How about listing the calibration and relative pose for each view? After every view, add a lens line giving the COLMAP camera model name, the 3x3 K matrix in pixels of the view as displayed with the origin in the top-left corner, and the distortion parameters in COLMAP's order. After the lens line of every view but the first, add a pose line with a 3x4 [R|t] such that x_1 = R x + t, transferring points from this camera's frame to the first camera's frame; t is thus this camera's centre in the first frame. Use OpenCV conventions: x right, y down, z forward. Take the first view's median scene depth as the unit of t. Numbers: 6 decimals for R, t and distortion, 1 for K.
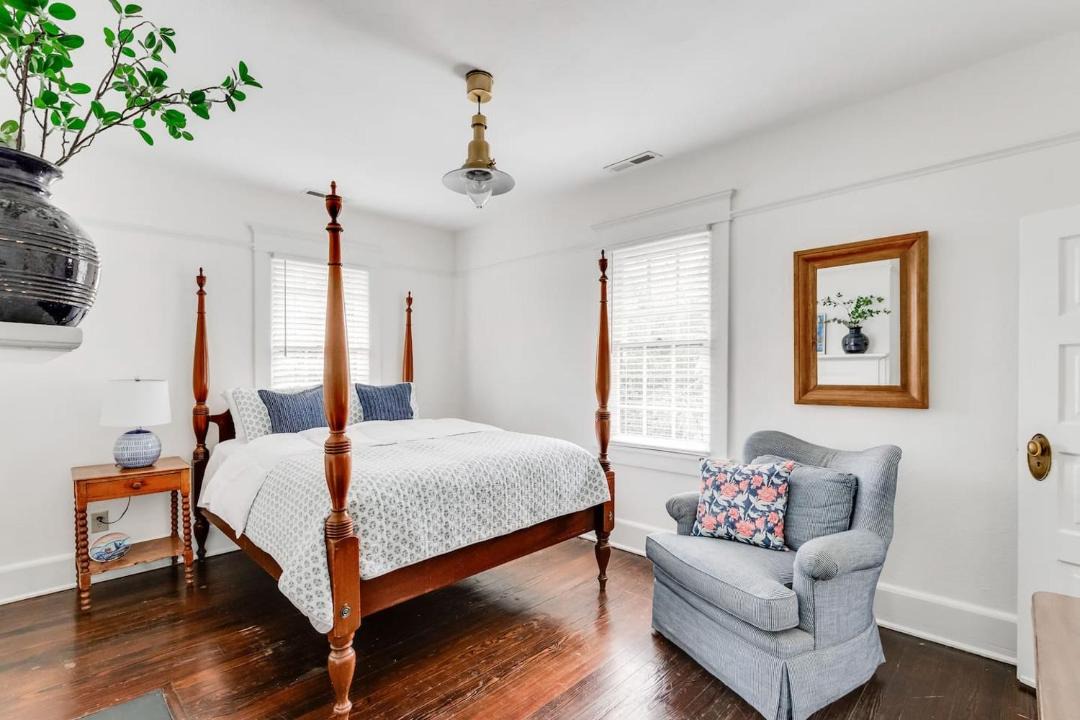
lens RADIAL K [[485.9, 0, 542.2], [0, 485.9, 371.6], [0, 0, 1]] dist [0.003760, -0.003053]
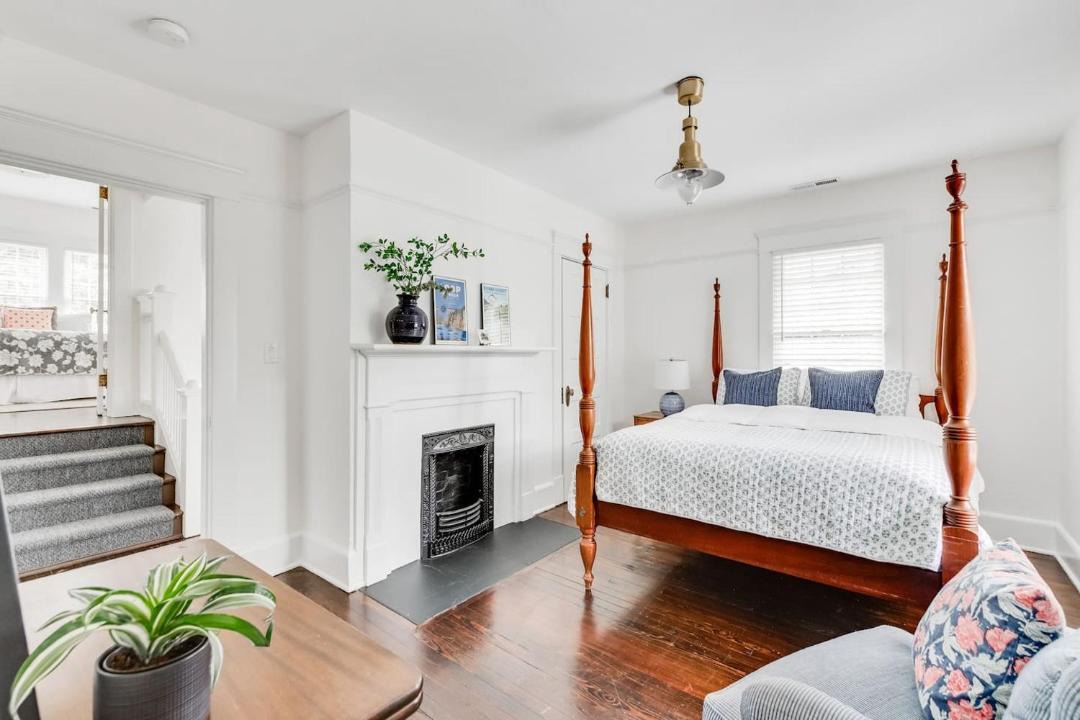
lens RADIAL K [[485.9, 0, 543.9], [0, 485.9, 351.8], [0, 0, 1]] dist [0.003760, -0.003053]
pose [[0.123452, 0.002493, -0.992347, 0.573879], [-0.007611, 0.999970, 0.001566, -0.006684], [0.992321, 0.007360, 0.123468, 0.360492]]
